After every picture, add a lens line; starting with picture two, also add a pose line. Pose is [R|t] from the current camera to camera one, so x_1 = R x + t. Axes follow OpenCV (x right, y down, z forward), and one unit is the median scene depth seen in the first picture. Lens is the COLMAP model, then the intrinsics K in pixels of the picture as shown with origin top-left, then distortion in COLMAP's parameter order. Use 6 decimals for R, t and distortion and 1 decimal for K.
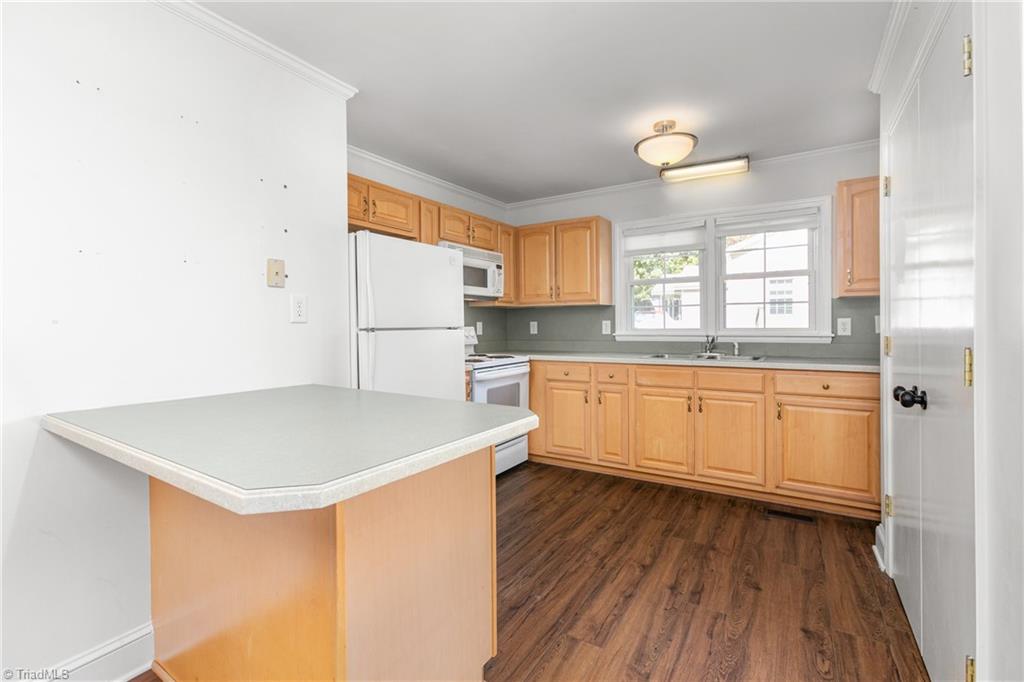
lens RADIAL K [[458.3, 0, 512.4], [0, 458.3, 328.0], [0, 0, 1]] dist [-0.027015, 0.019344]
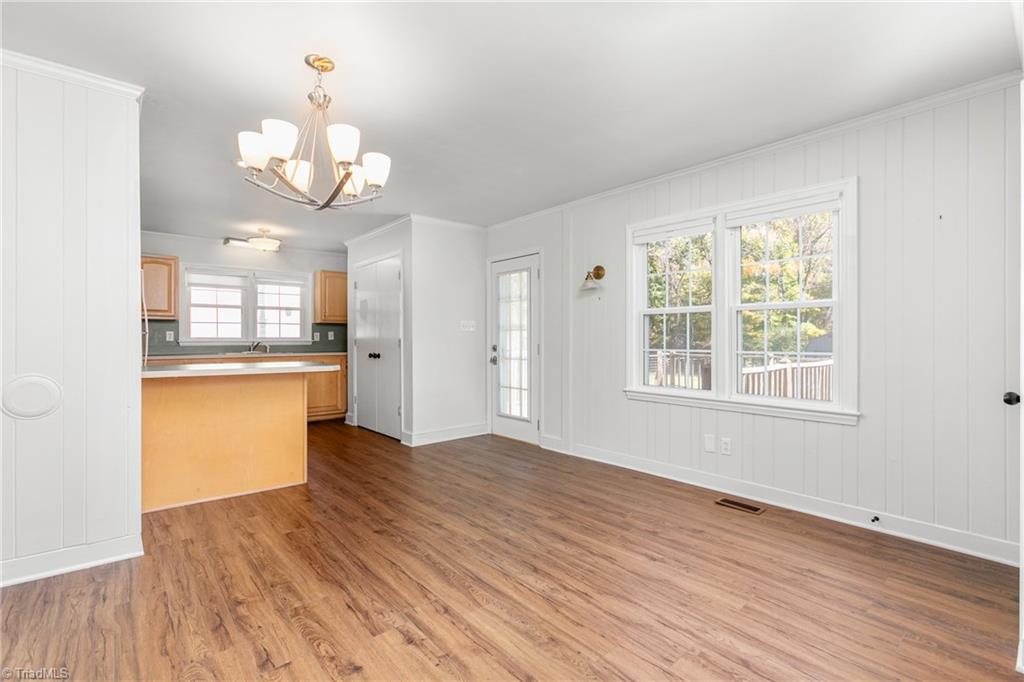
lens RADIAL K [[460.8, 0, 512.0], [0, 460.8, 341.0], [0, 0, 1]] dist [-0.027580, 0.011238]
pose [[0.291764, 0.004769, 0.956478, -0.947688], [0.003548, 0.999975, -0.006068, 0.029971], [-0.956484, 0.005164, 0.291740, -0.441564]]
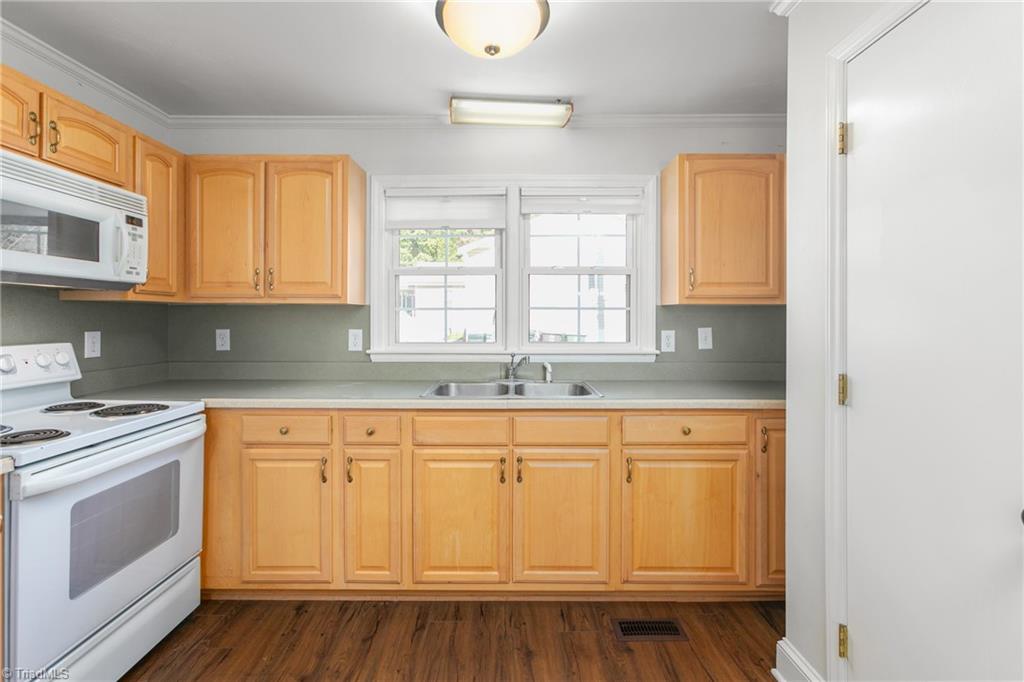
lens RADIAL K [[463.1, 0, 510.1], [0, 463.1, 319.4], [0, 0, 1]] dist [-0.020758, 0.011317]
pose [[0.843989, 0.008790, 0.536288, 0.053119], [-0.005186, 0.999953, -0.008229, -0.030351], [-0.536335, 0.004164, 0.843995, 0.422038]]
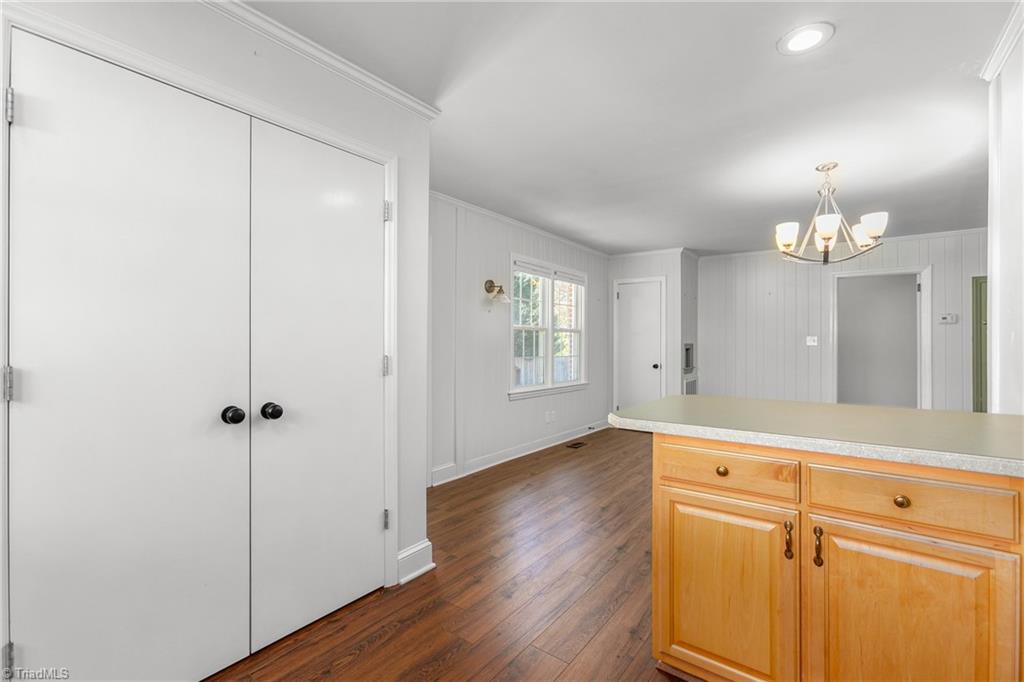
lens RADIAL K [[458.3, 0, 512.4], [0, 458.3, 328.0], [0, 0, 1]] dist [-0.027015, 0.019344]
pose [[-0.996683, 0.008523, 0.080934, 0.085048], [0.006191, 0.999560, -0.029019, -0.003684], [-0.081146, -0.028422, -0.996297, 0.913130]]
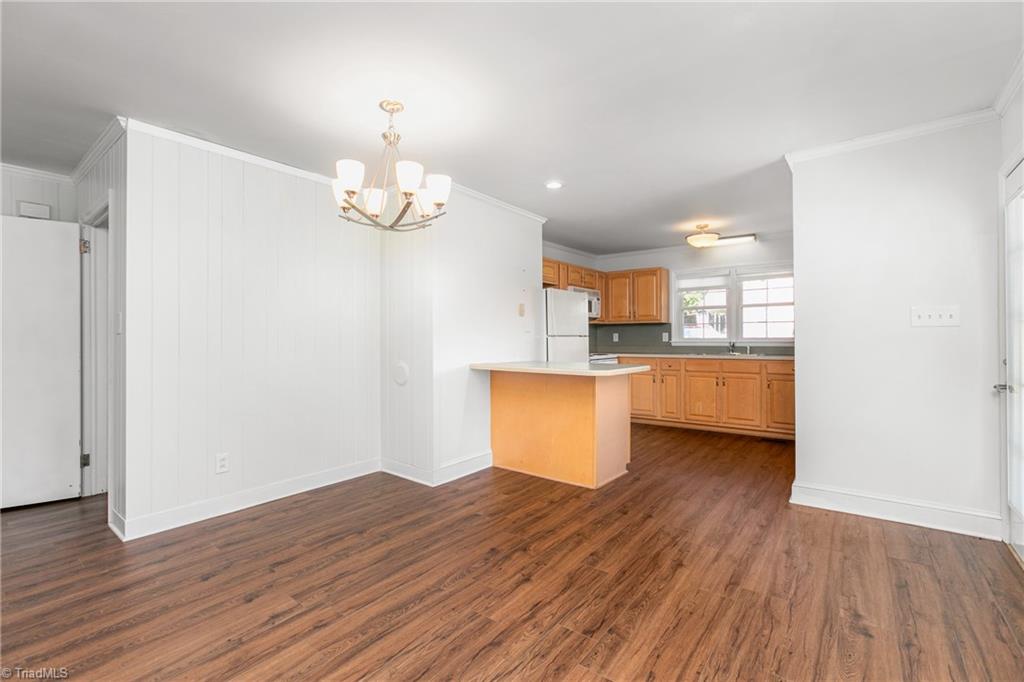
lens RADIAL K [[453.3, 0, 513.7], [0, 453.3, 337.5], [0, 0, 1]] dist [-0.019876, 0.010064]
pose [[0.995722, 0.005555, -0.092237, -0.199486], [-0.006401, 0.999940, -0.008877, 0.019971], [0.092182, 0.009430, 0.995698, -0.695085]]
